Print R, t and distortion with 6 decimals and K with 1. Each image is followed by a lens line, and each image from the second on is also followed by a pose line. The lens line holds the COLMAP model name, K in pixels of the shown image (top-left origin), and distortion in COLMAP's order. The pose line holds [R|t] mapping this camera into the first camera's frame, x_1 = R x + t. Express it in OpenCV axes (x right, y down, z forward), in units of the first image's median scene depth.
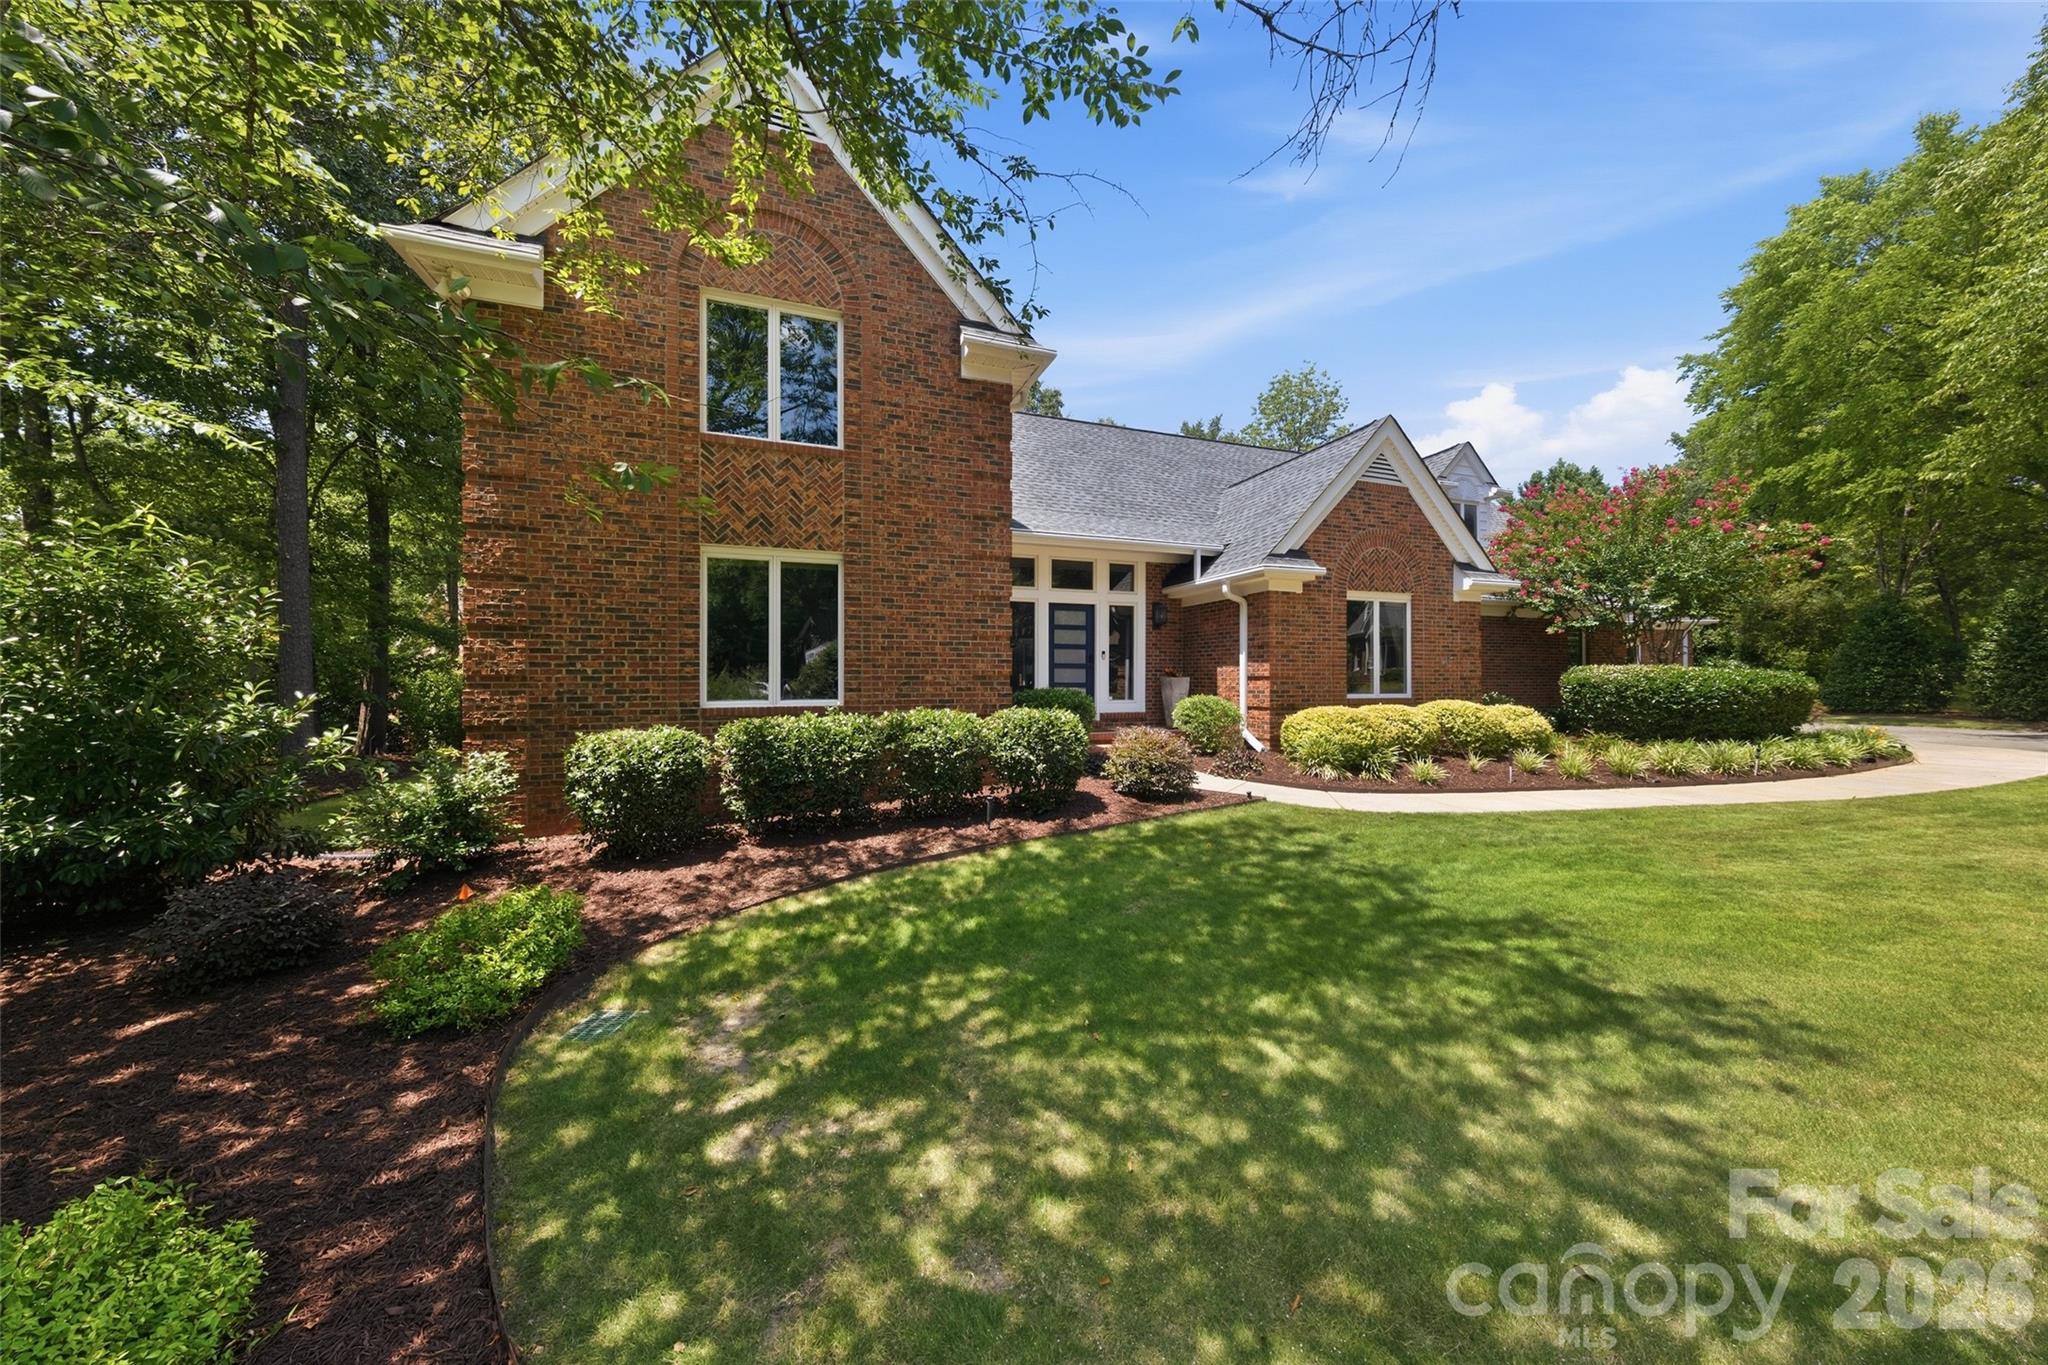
lens RADIAL K [[652.2, 0, 1016.3], [0, 652.2, 672.2], [0, 0, 1]] dist [0.001449, 0.000038]
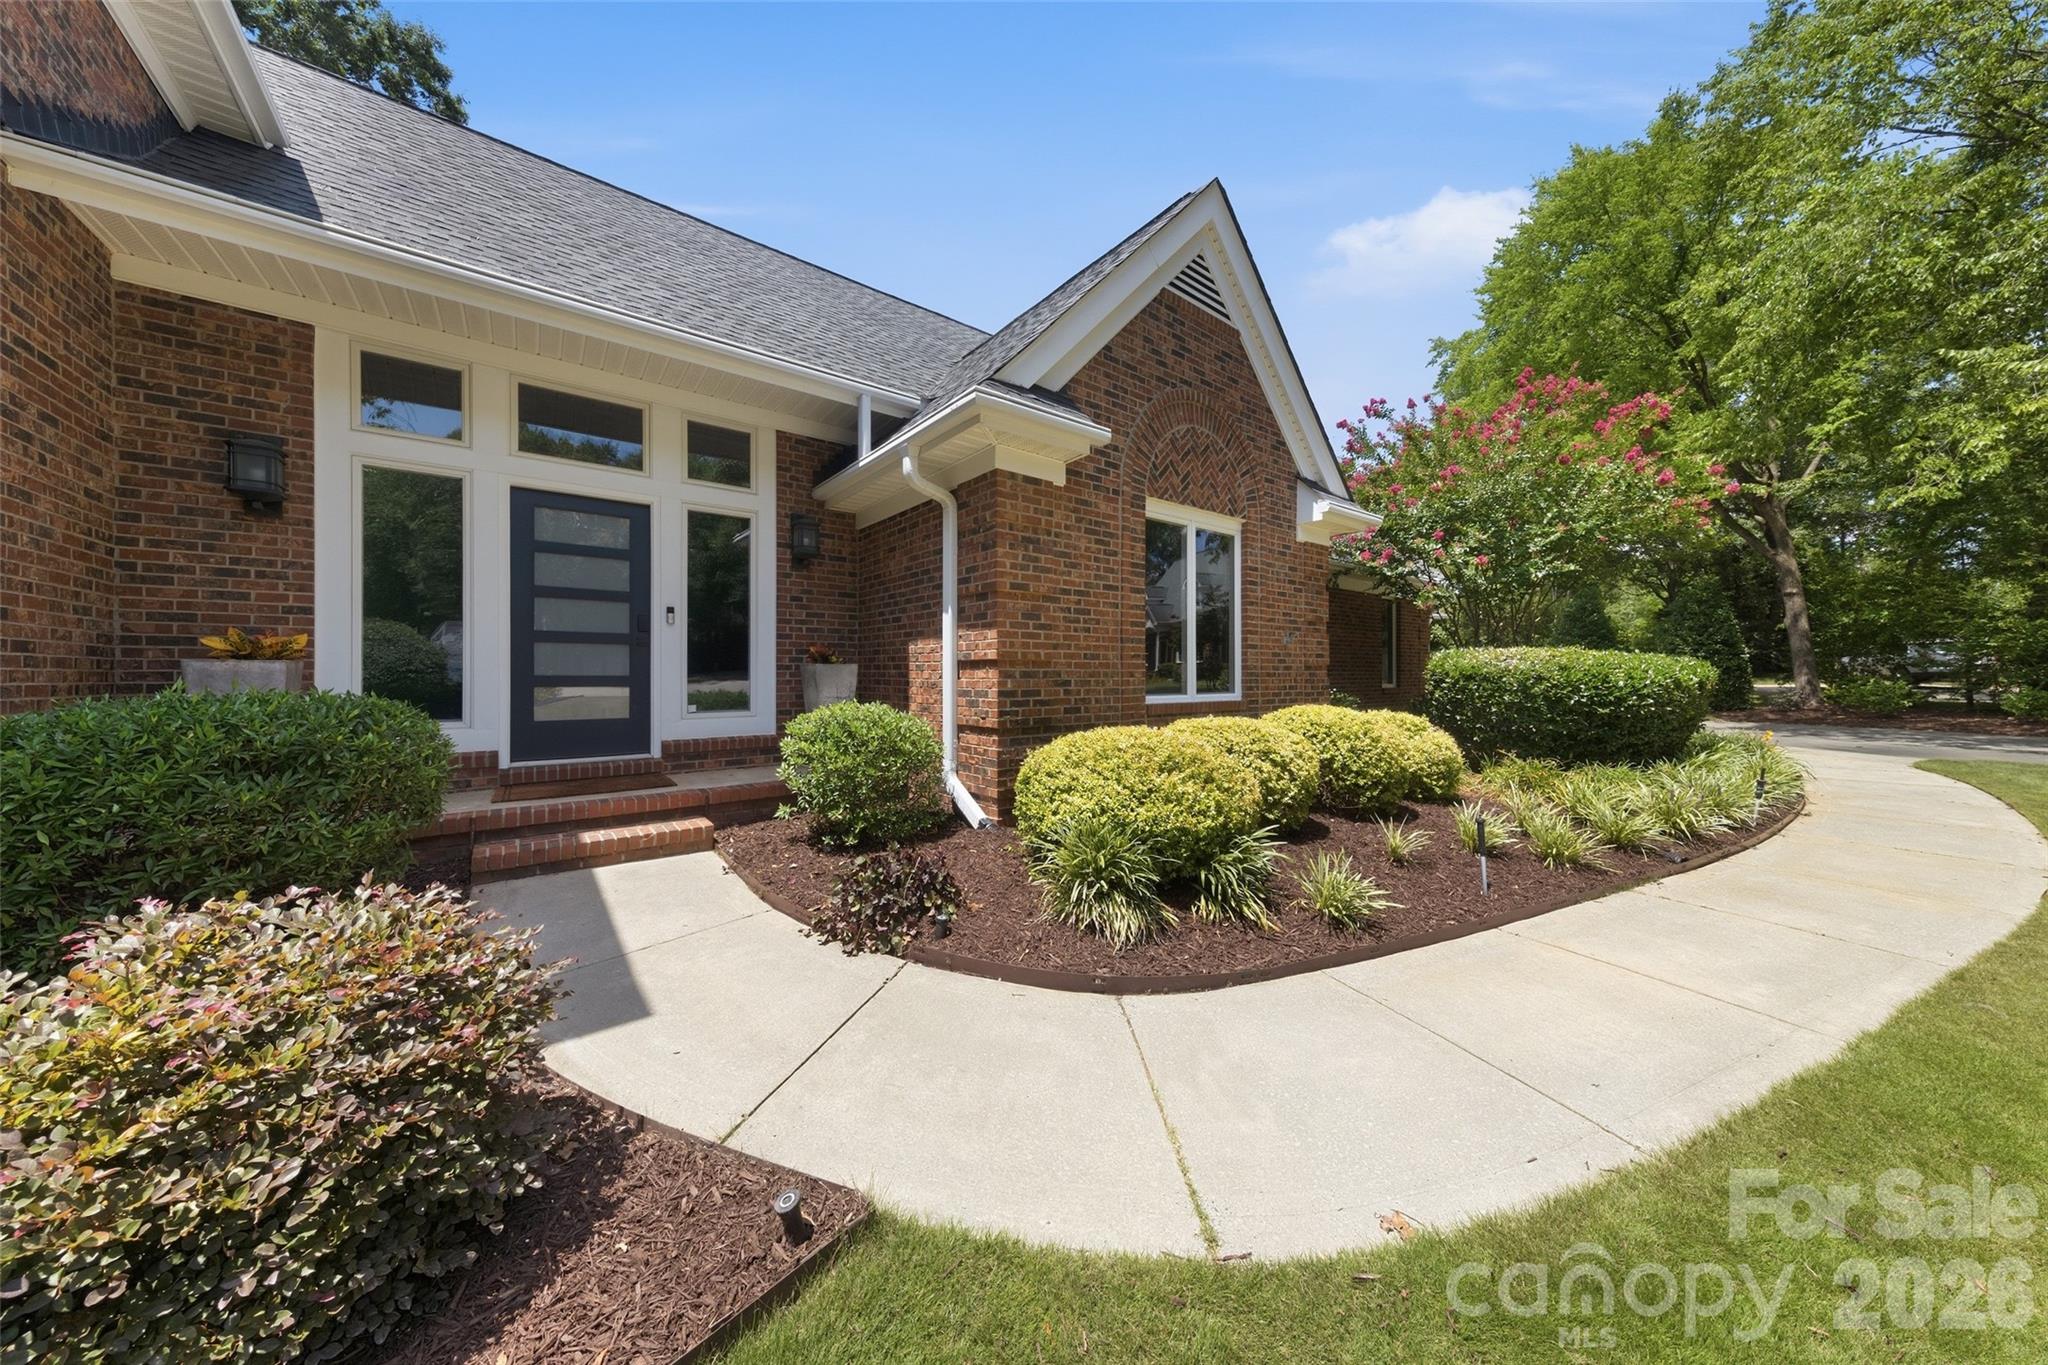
lens RADIAL K [[652.2, 0, 1028.1], [0, 652.2, 676.8], [0, 0, 1]] dist [0.001449, 0.000038]
pose [[0.944331, -0.003153, 0.328981, 0.244352], [-0.001907, 0.999885, 0.015059, 0.010506], [-0.328991, -0.014848, 0.944216, 0.533207]]
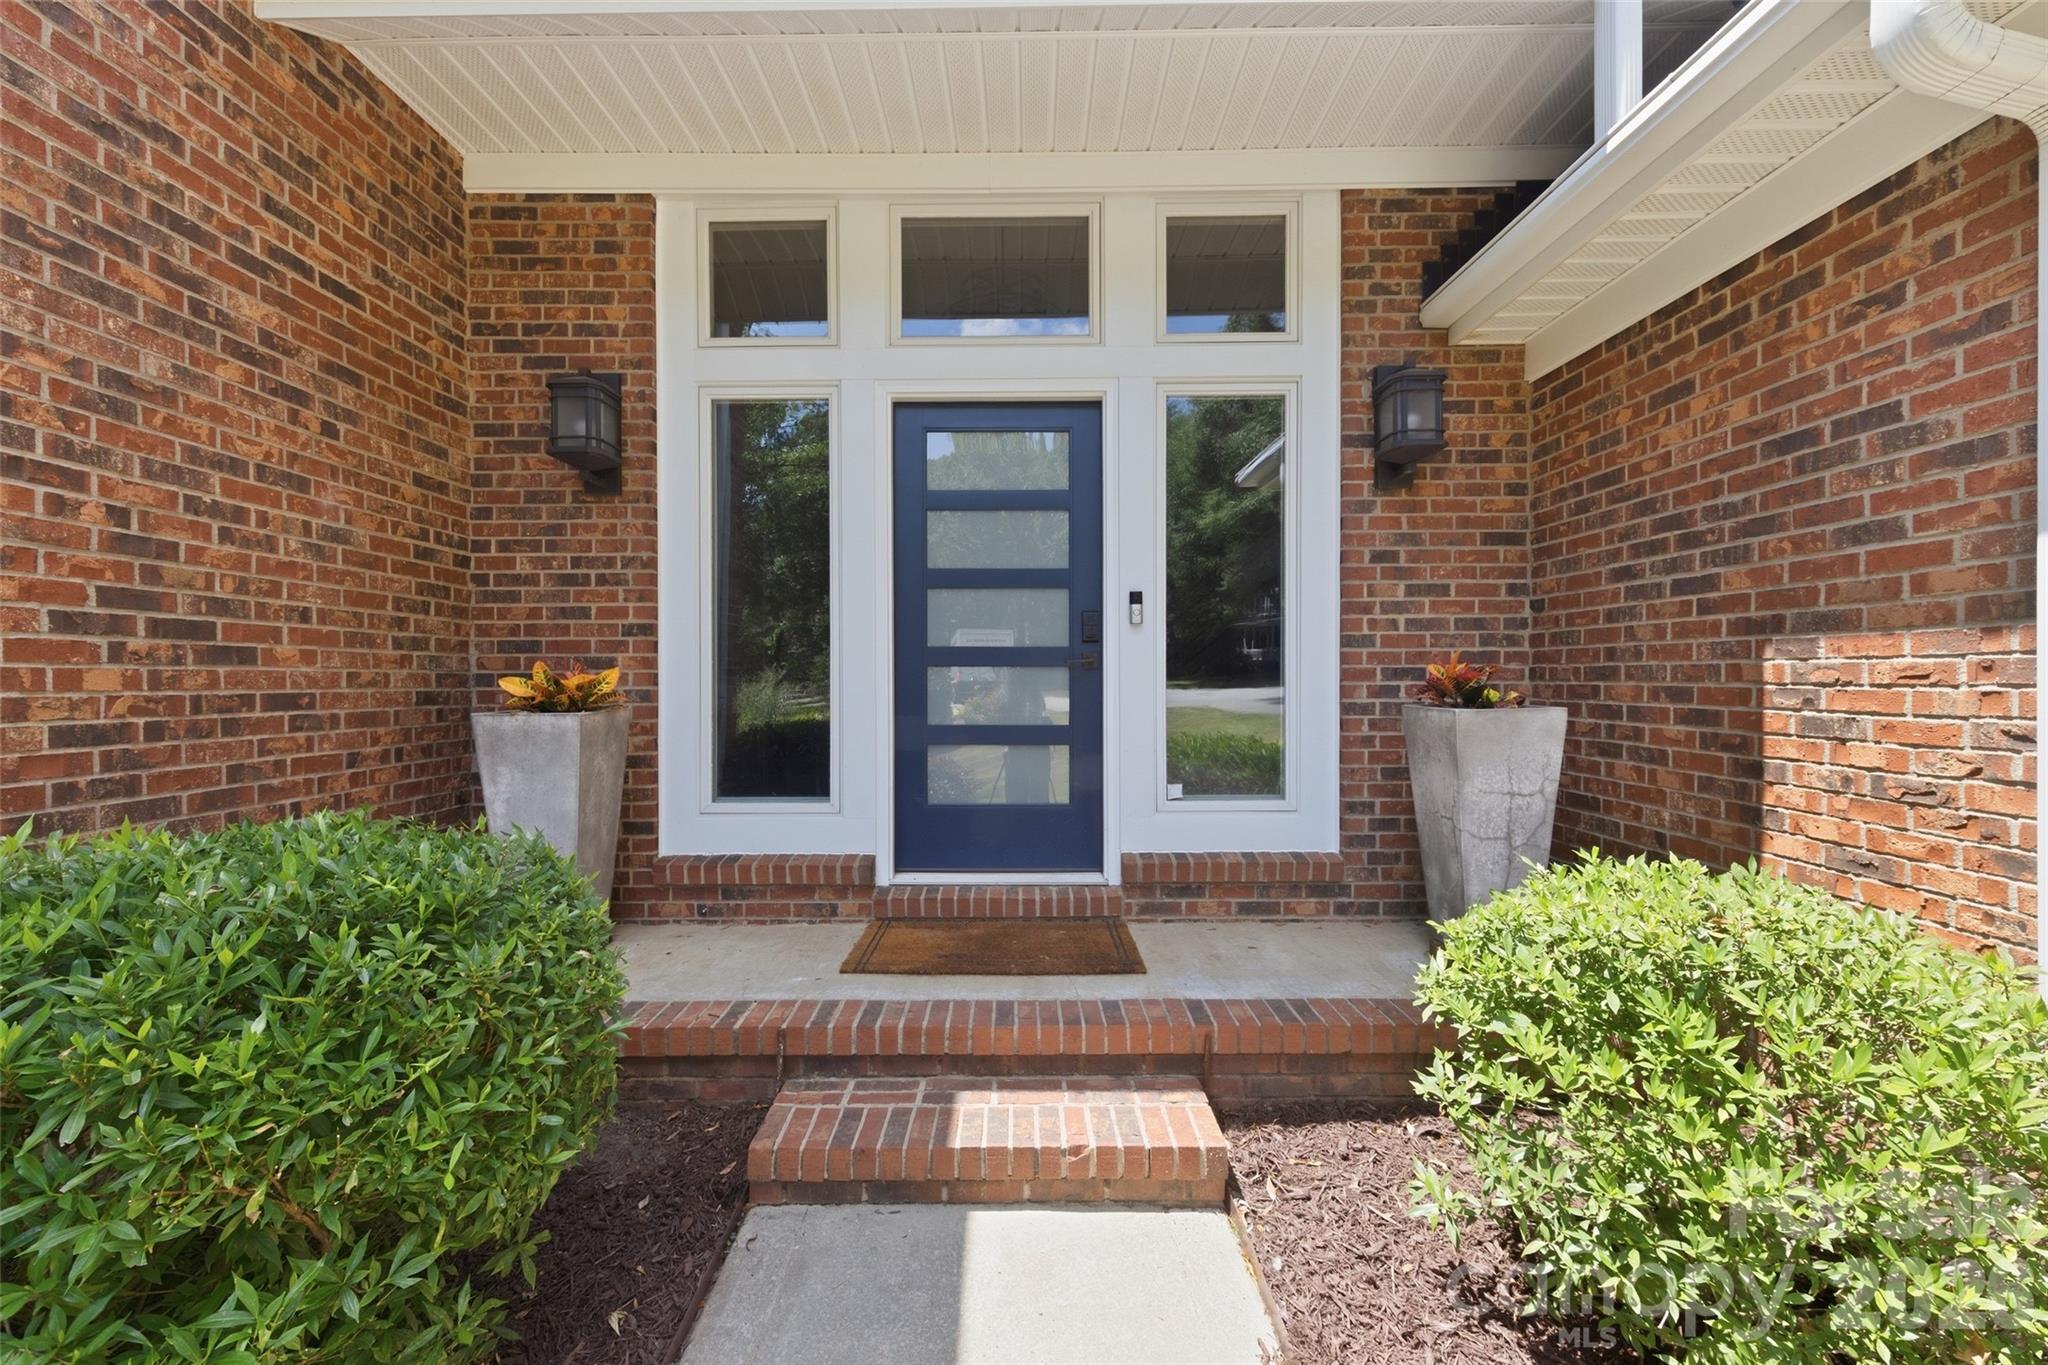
lens RADIAL K [[806.5, 0, 1018.6], [0, 806.5, 678.4], [0, 0, 1]] dist [0.001044, 0.000135]
pose [[0.944526, -0.004387, -0.328407, 0.209116], [0.008345, 0.999909, 0.010644, -0.005234], [0.328331, -0.012794, 0.944476, 0.790633]]
